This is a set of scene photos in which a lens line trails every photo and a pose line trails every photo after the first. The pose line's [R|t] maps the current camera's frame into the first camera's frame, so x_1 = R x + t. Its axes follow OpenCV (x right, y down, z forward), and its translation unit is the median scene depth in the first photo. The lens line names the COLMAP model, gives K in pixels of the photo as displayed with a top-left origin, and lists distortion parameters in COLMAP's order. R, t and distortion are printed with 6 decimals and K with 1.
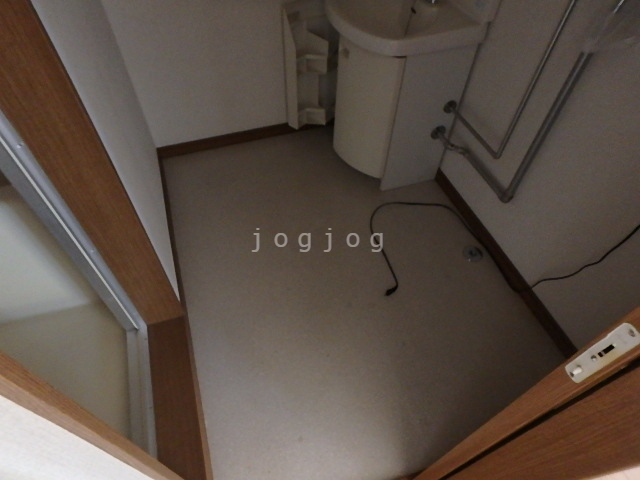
lens RADIAL K [[411.1, 0, 311.1], [0, 411.1, 240.3], [0, 0, 1]] dist [0.004945, 0.000576]
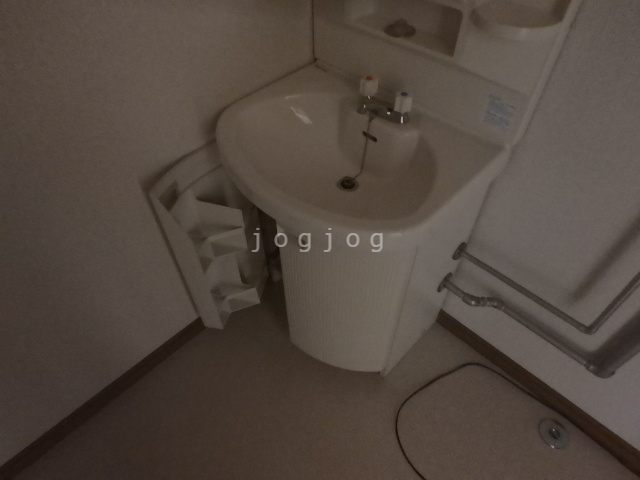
lens RADIAL K [[406.2, 0, 329.6], [0, 406.2, 241.2], [0, 0, 1]] dist [-0.002726, -0.001619]
pose [[0.892422, -0.335958, 0.301191, -0.034749], [0.359315, 0.932906, -0.024049, -0.379716], [-0.272903, 0.129684, 0.953261, 0.415896]]
